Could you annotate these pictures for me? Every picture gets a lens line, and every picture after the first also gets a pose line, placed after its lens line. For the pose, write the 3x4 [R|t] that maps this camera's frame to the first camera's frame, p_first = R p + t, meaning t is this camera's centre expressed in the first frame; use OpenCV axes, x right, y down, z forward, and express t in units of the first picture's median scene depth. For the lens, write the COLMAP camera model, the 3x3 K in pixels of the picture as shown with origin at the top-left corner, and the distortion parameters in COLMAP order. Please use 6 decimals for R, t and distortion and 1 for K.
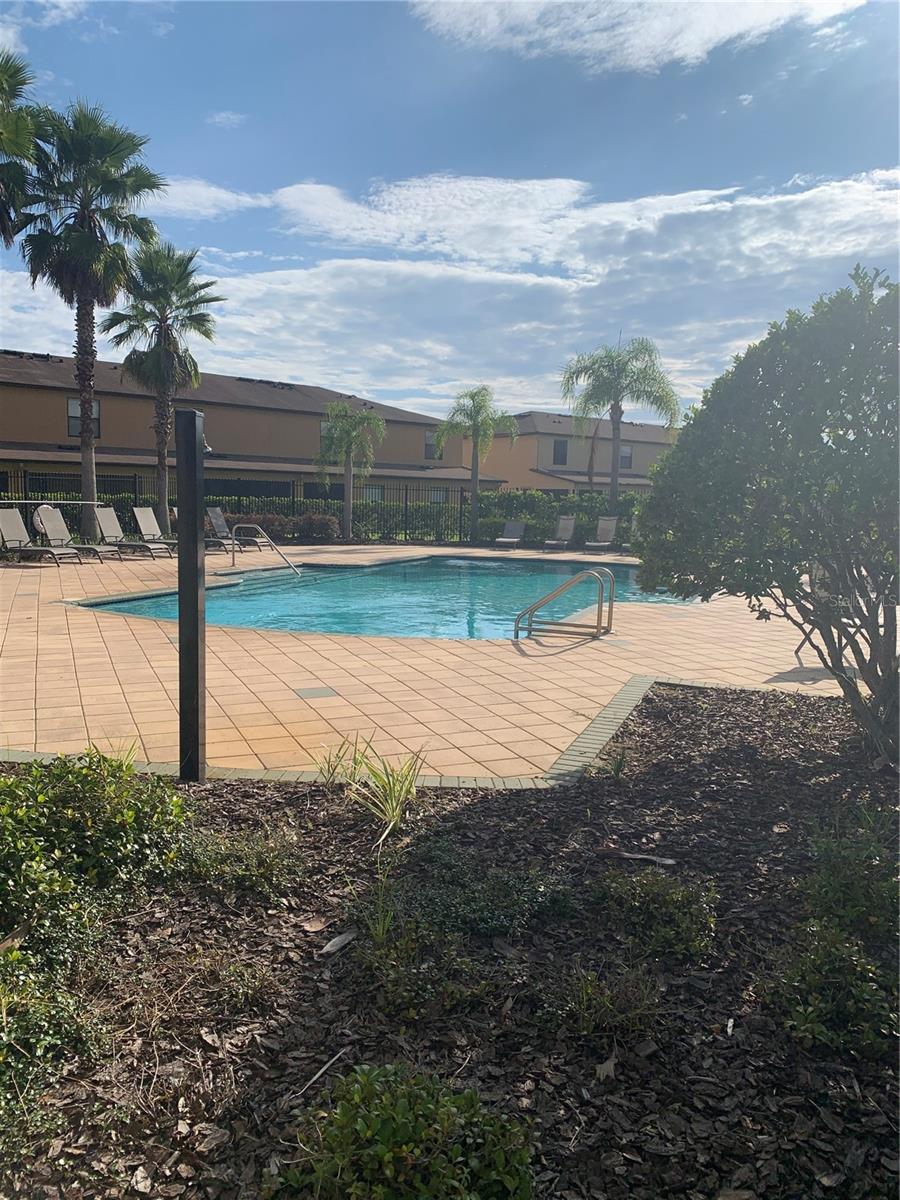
lens RADIAL K [[914.0, 0, 450.0], [0, 914.0, 600.0], [0, 0, 1]] dist [0.001429, 0.000167]
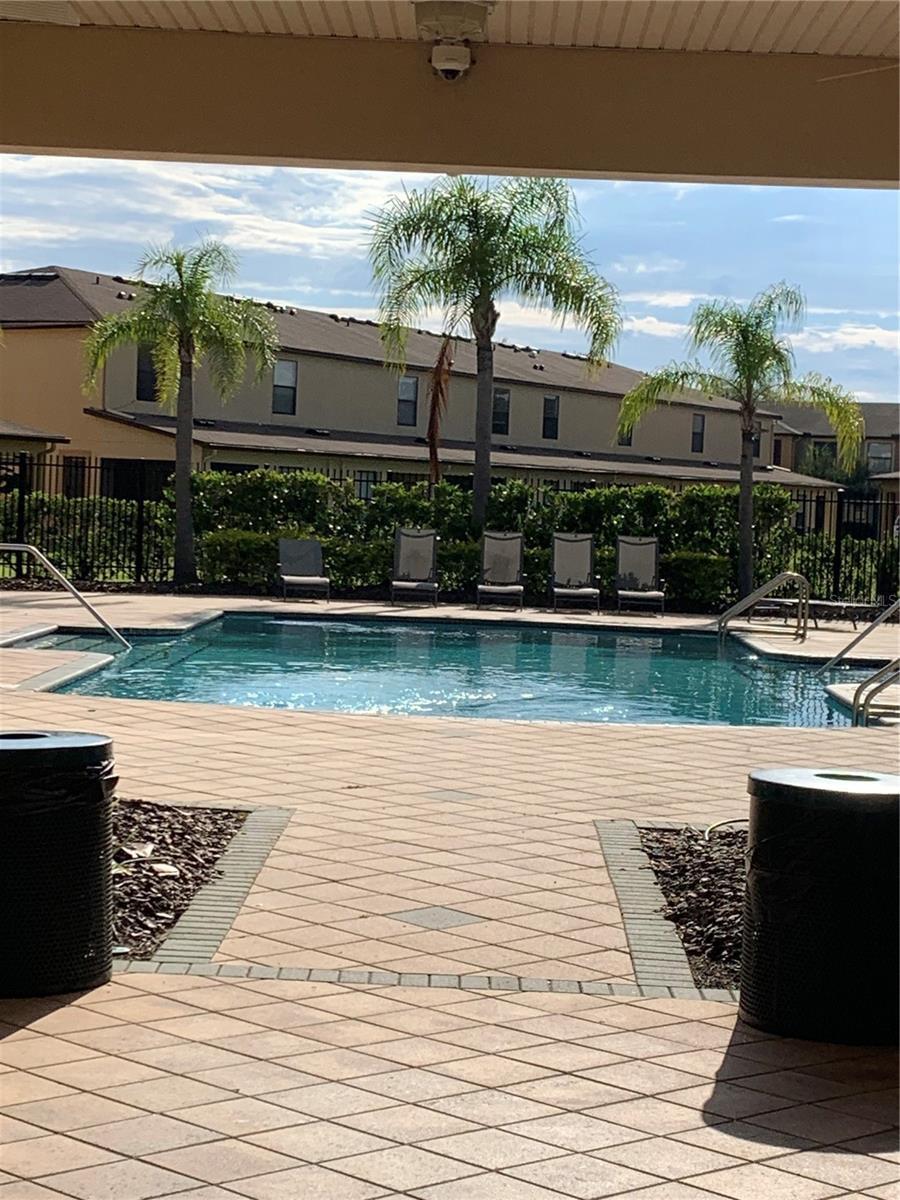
lens RADIAL K [[2491.8, 0, 450.0], [0, 2491.8, 600.0], [0, 0, 1]] dist [0.018652, 0.018476]
pose [[0.931687, 0.004499, 0.363233, -0.305019], [0.016537, 0.998361, -0.054783, 0.013556], [-0.362885, 0.057048, 0.930086, -0.191559]]
